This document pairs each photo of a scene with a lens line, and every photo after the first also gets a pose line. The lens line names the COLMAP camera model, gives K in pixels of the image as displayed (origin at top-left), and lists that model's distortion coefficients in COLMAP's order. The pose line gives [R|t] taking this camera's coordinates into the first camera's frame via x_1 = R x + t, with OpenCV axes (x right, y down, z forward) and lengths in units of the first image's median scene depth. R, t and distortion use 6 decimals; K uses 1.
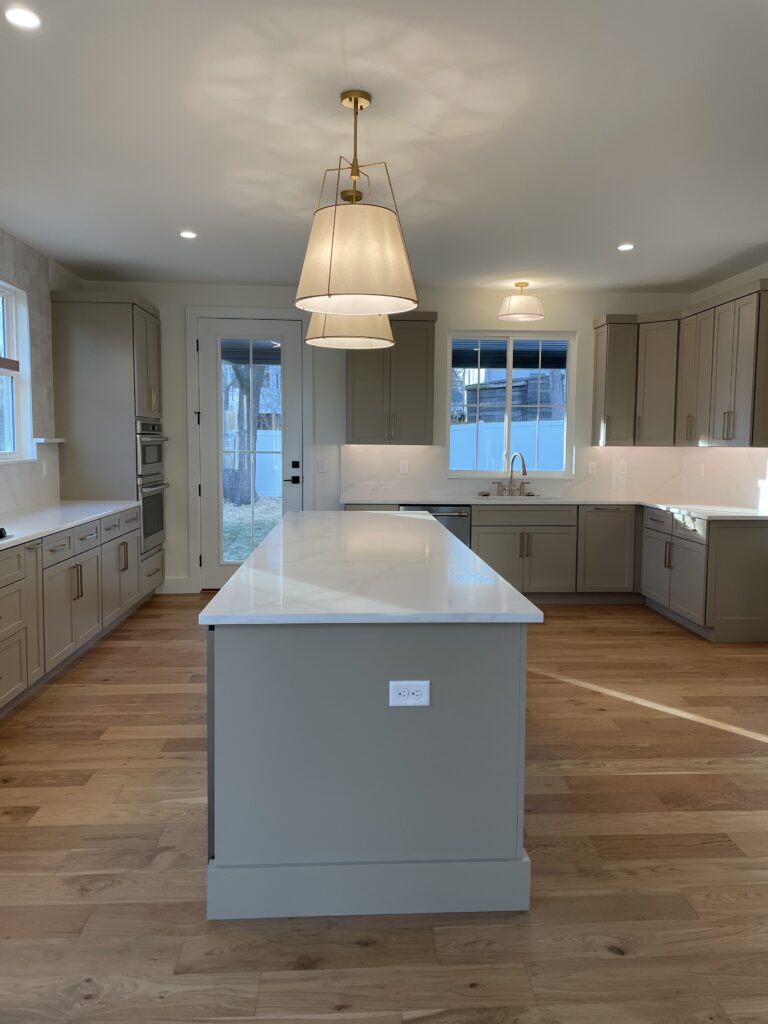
lens RADIAL K [[774.3, 0, 401.5], [0, 774.3, 500.0], [0, 0, 1]] dist [0.089040, -0.116026]
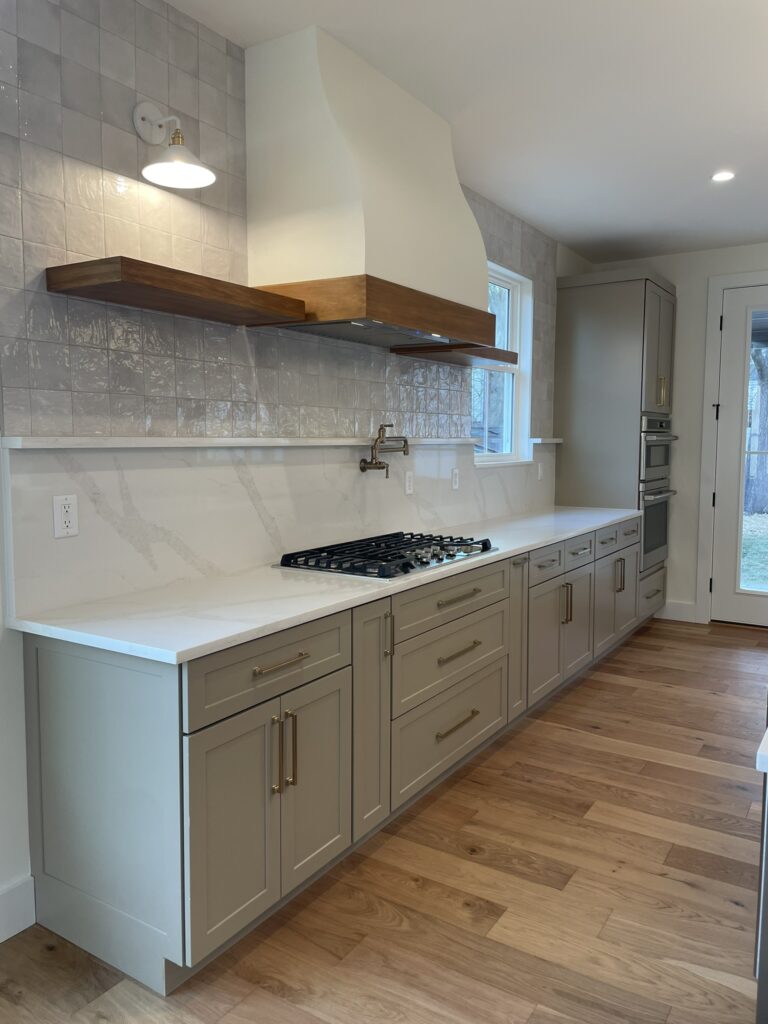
lens RADIAL K [[774.3, 0, 382.0], [0, 774.3, 502.6], [0, 0, 1]] dist [0.089040, -0.116026]
pose [[0.802556, 0.042218, -0.595081, -0.055295], [-0.040930, 0.999039, 0.015676, -0.009349], [0.595171, 0.011776, 0.803513, 0.146755]]
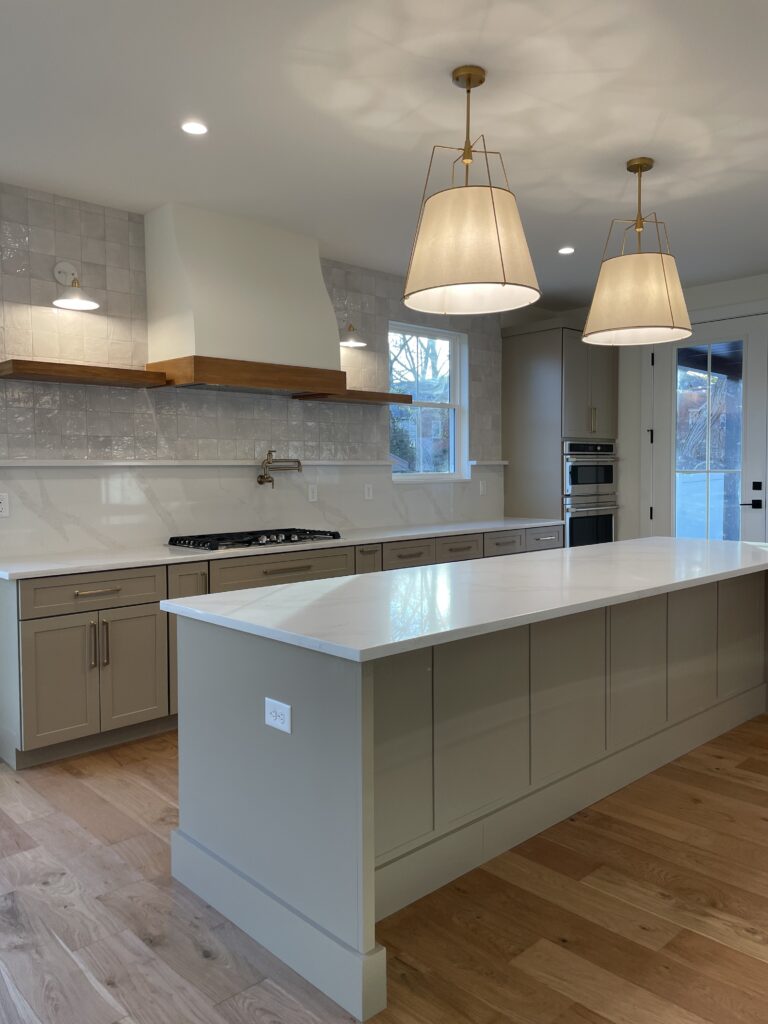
lens RADIAL K [[774.3, 0, 397.3], [0, 774.3, 501.5], [0, 0, 1]] dist [0.089040, -0.116026]
pose [[0.640245, 0.018486, -0.767948, 0.309307], [-0.045133, 0.998889, -0.013583, 0.000095], [0.766844, 0.043357, 0.640368, 0.191849]]
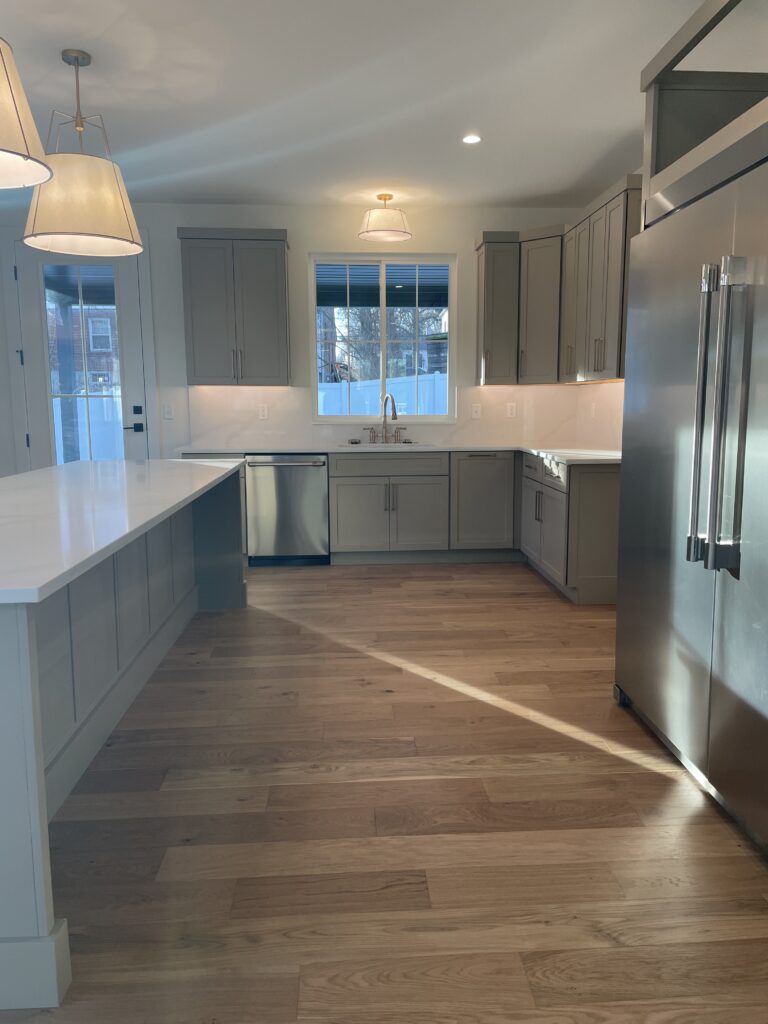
lens RADIAL K [[774.3, 0, 399.4], [0, 774.3, 500.7], [0, 0, 1]] dist [0.089040, -0.116026]
pose [[0.999912, -0.013065, 0.002191, 0.183361], [0.012927, 0.998441, 0.054297, 0.014875], [-0.002897, -0.054264, 0.998522, 0.128462]]
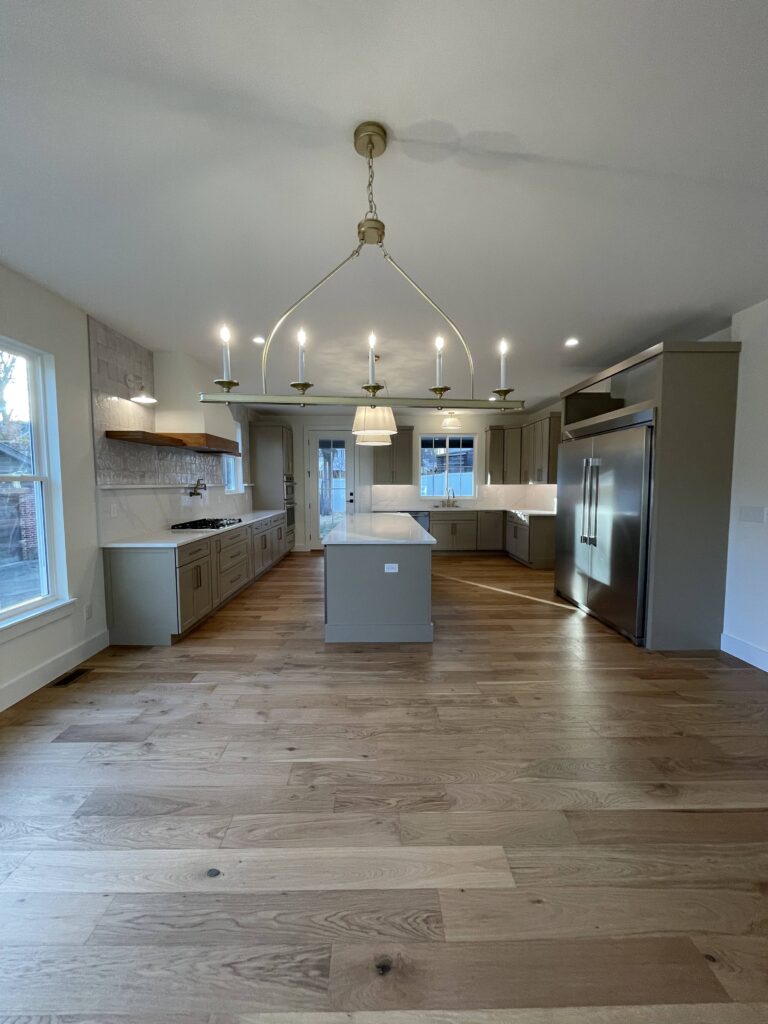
lens RADIAL K [[411.5, 0, 383.7], [0, 411.5, 511.6], [0, 0, 1]] dist [-0.006071, 0.001226]
pose [[0.998425, -0.007720, -0.055564, 0.026346], [0.007293, 0.999942, -0.007891, 0.017571], [0.055621, 0.007473, 0.998424, -0.213567]]
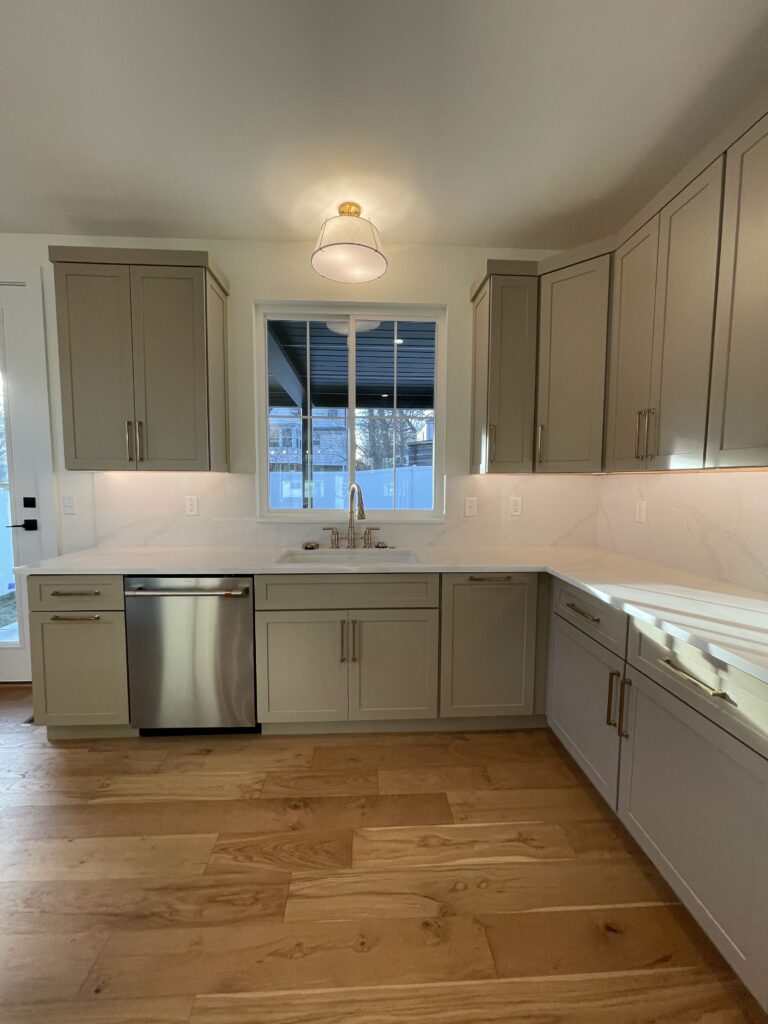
lens RADIAL K [[411.5, 0, 386.1], [0, 411.5, 512.9], [0, 0, 1]] dist [-0.006071, 0.001226]
pose [[0.999902, -0.002093, -0.013842, 0.209185], [0.002104, 0.999998, 0.000747, -0.042411], [0.013840, -0.000777, 0.999904, 0.758578]]
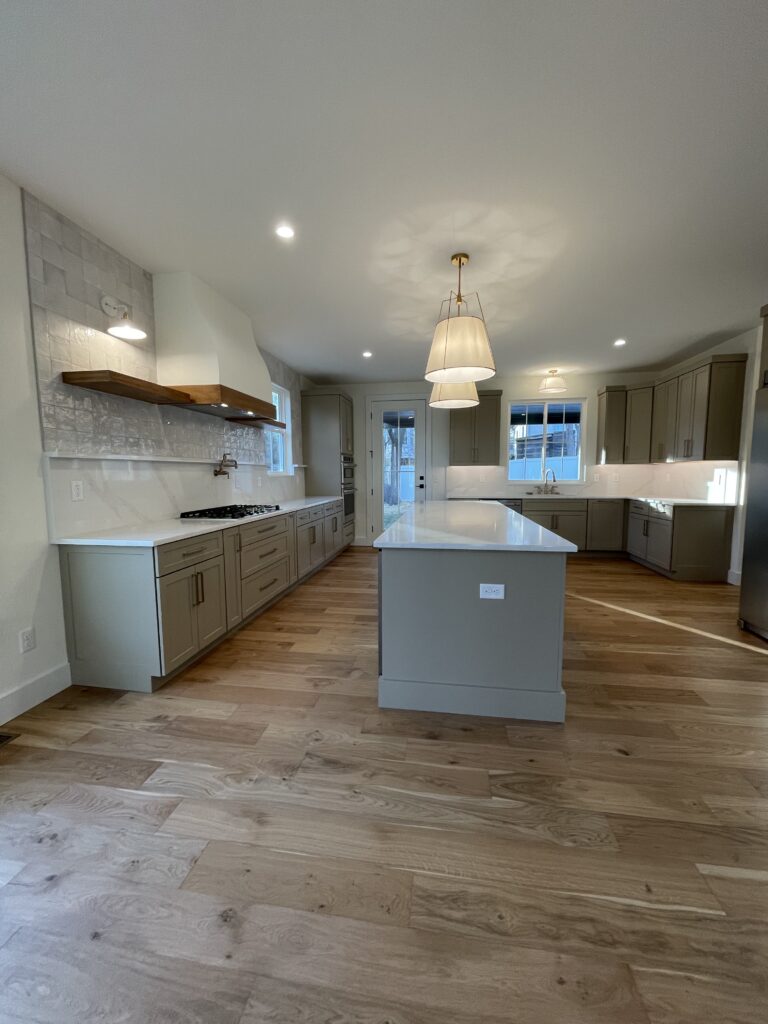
lens RADIAL K [[411.5, 0, 383.8], [0, 411.5, 512.4], [0, 0, 1]] dist [-0.006071, 0.001226]
pose [[0.975095, 0.005954, -0.221706, -0.008768], [-0.001938, 0.999830, 0.018328, 0.022332], [0.221777, -0.017441, 0.974941, 0.026468]]
